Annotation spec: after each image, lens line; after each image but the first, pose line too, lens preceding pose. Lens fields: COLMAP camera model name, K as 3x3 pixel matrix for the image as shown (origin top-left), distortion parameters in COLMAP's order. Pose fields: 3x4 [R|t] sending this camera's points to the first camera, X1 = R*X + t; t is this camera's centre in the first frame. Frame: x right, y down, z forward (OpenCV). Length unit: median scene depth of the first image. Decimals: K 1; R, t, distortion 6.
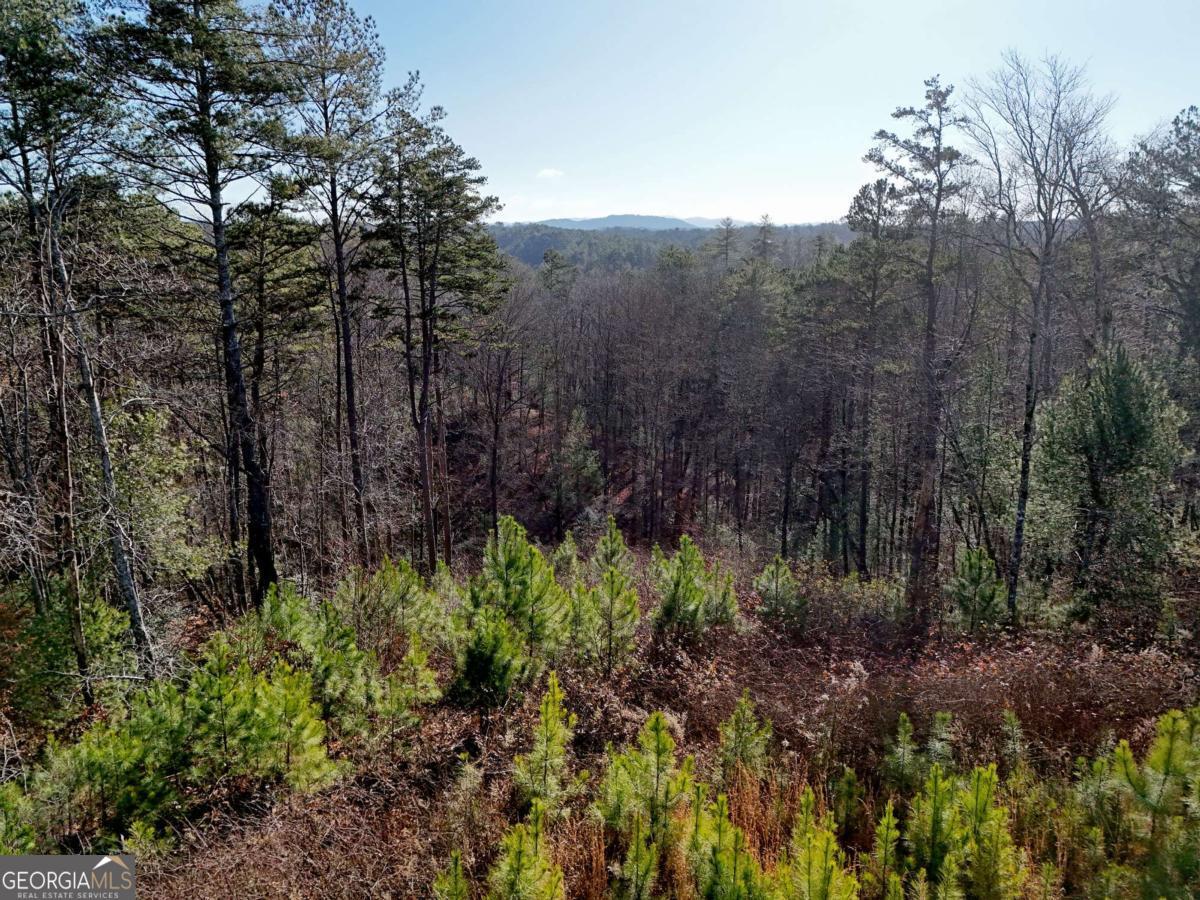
lens RADIAL K [[837.9, 0, 593.5], [0, 837.9, 454.1], [0, 0, 1]] dist [-0.007248, -0.004054]
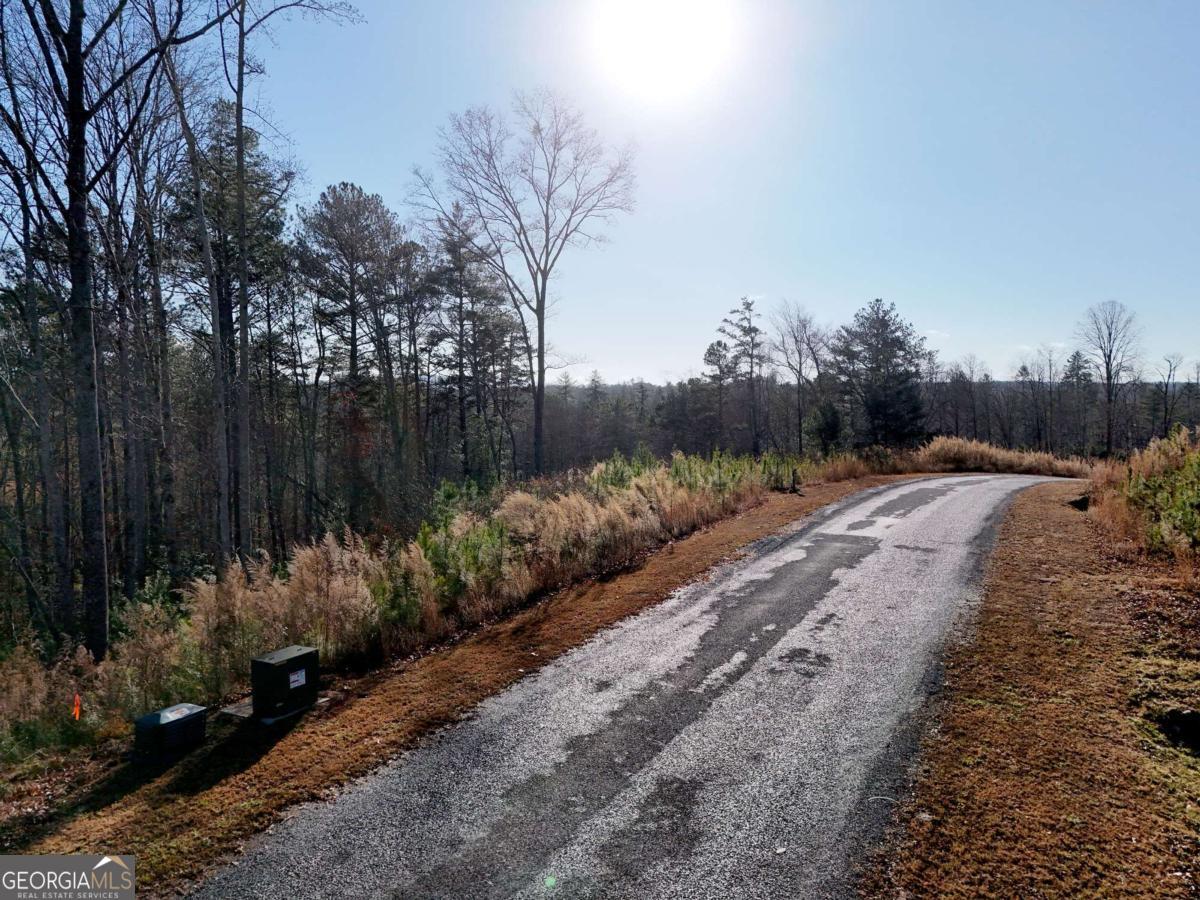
lens RADIAL K [[837.9, 0, 598.7], [0, 837.9, 448.3], [0, 0, 1]] dist [-0.007248, -0.004054]
pose [[0.967045, -0.015117, 0.254156, -0.444954], [0.063964, 0.980645, -0.185050, 0.274598], [-0.246440, 0.195209, 0.949295, -0.774969]]
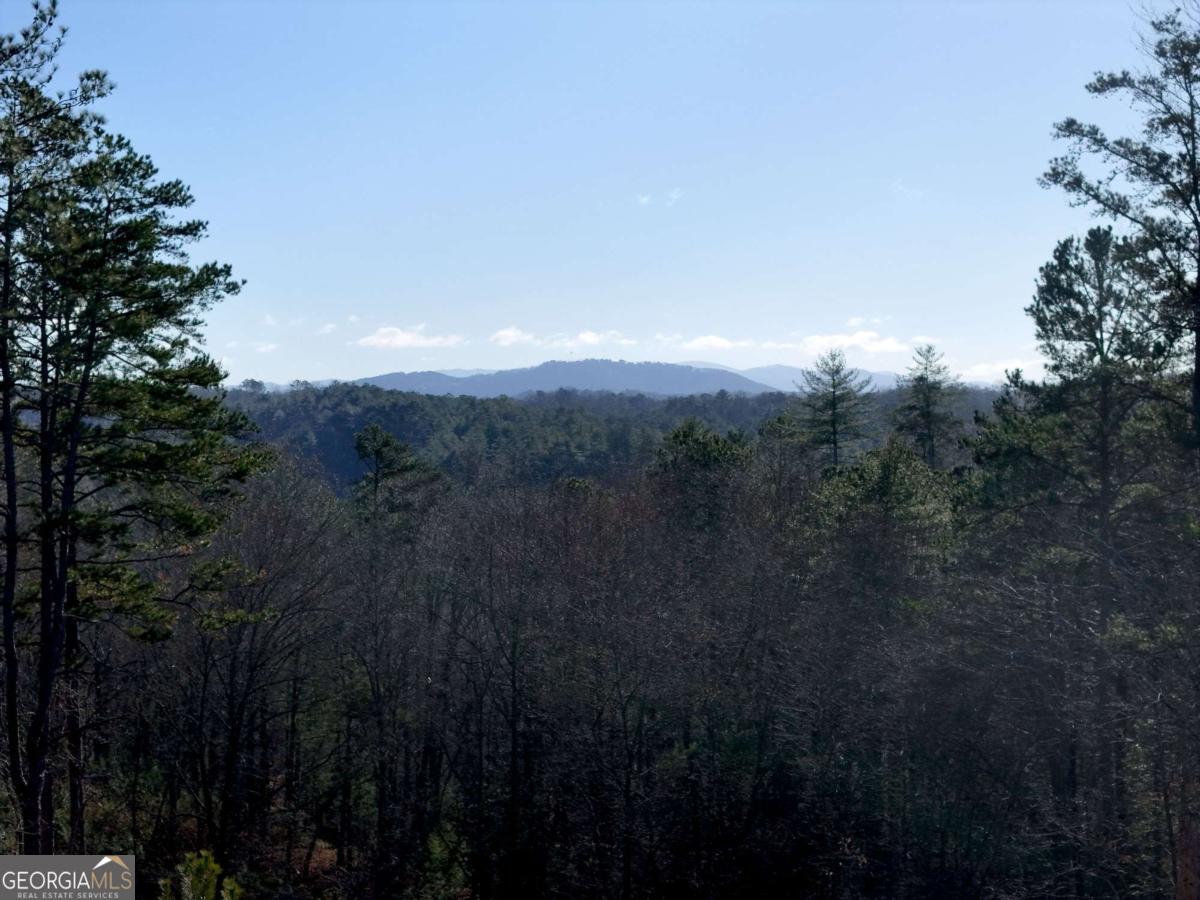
lens RADIAL K [[2324.9, 0, 595.7], [0, 2324.9, 450.0], [0, 0, 1]] dist [-0.058668, 0.000000]
pose [[0.999256, -0.000708, 0.038570, 0.028346], [0.009894, 0.971090, -0.238508, 0.074399], [-0.037286, 0.238712, 0.970374, -0.150675]]
